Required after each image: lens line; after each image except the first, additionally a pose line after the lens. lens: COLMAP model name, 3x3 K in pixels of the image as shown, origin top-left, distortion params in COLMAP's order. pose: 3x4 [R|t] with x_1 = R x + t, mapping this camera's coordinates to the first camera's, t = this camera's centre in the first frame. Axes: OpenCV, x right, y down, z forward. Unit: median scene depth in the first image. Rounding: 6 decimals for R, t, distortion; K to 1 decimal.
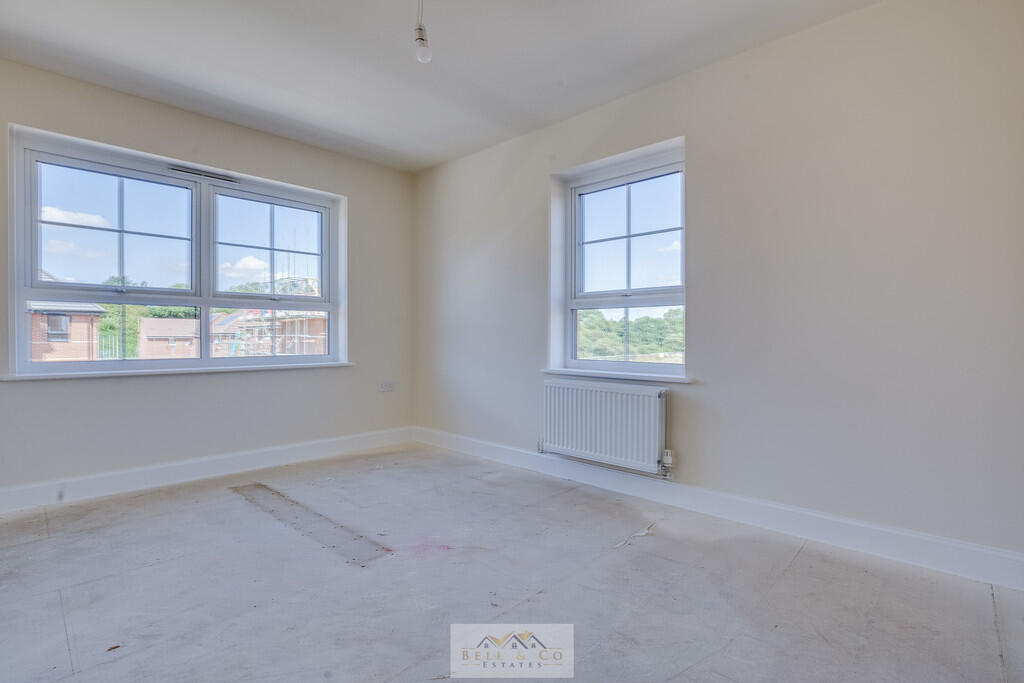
lens RADIAL K [[494.2, 0, 493.0], [0, 494.2, 337.9], [0, 0, 1]] dist [-0.029524, 0.000711]
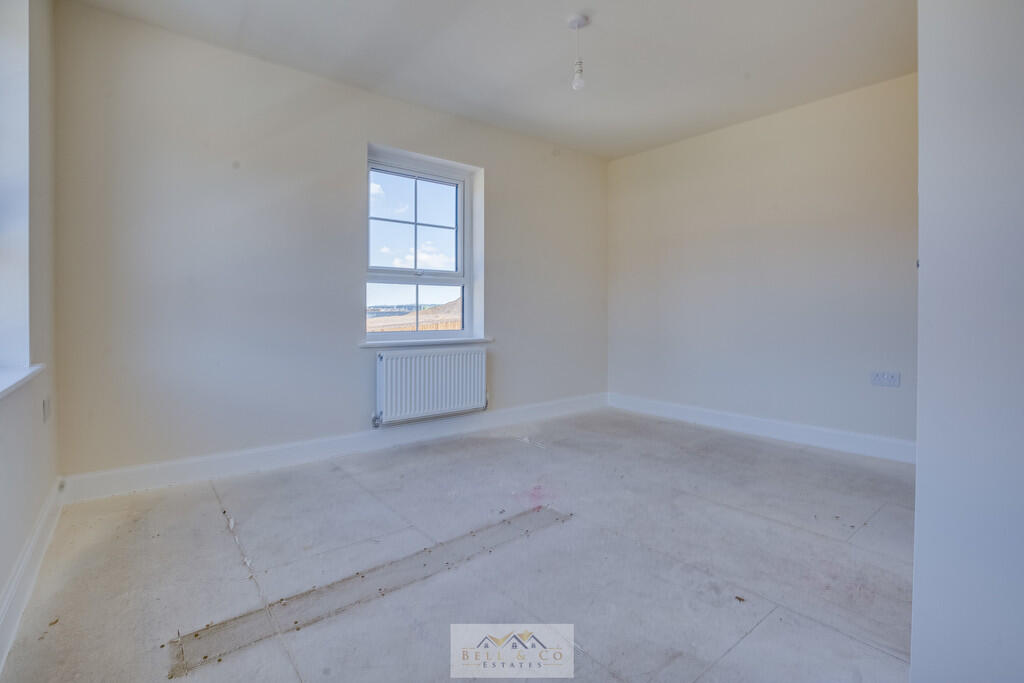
lens RADIAL K [[512.6, 0, 526.1], [0, 512.6, 311.4], [0, 0, 1]] dist [-0.002071, -0.000143]
pose [[0.052367, 0.000957, 0.998627, -0.964962], [-0.003744, 0.999993, -0.000762, 0.002933], [-0.998621, -0.003699, 0.052370, 0.702557]]
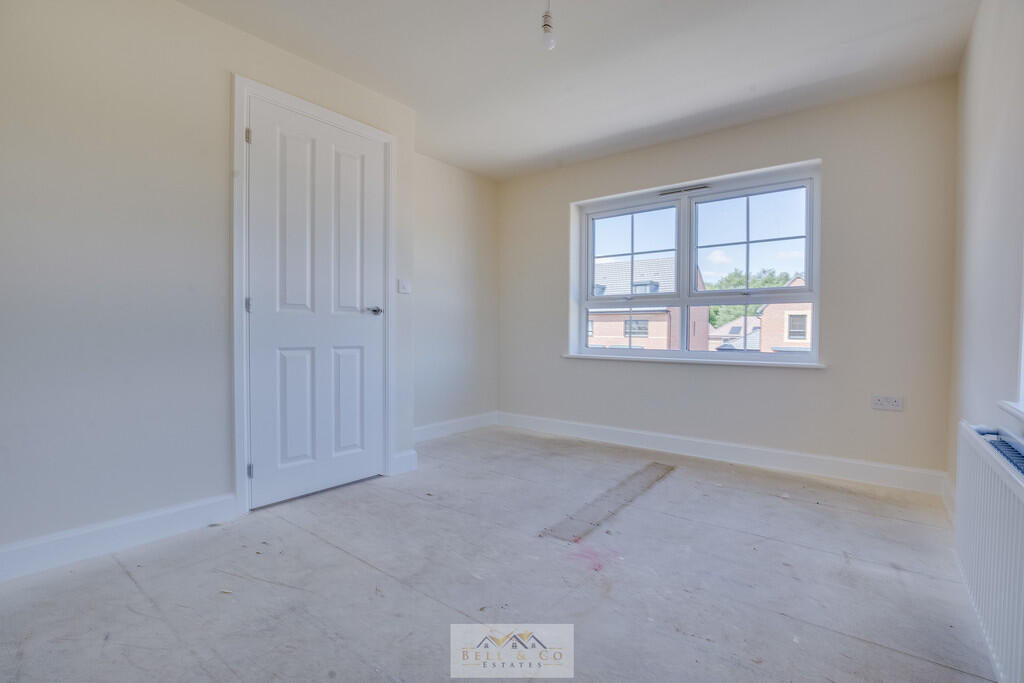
lens RADIAL K [[464.4, 0, 512.0], [0, 464.4, 341.5], [0, 0, 1]] dist [-0.001190, -0.000078]
pose [[0.126090, 0.022647, -0.991760, 0.518590], [-0.008996, 0.999724, 0.021685, 0.000051], [0.991978, 0.006188, 0.126259, 0.537487]]
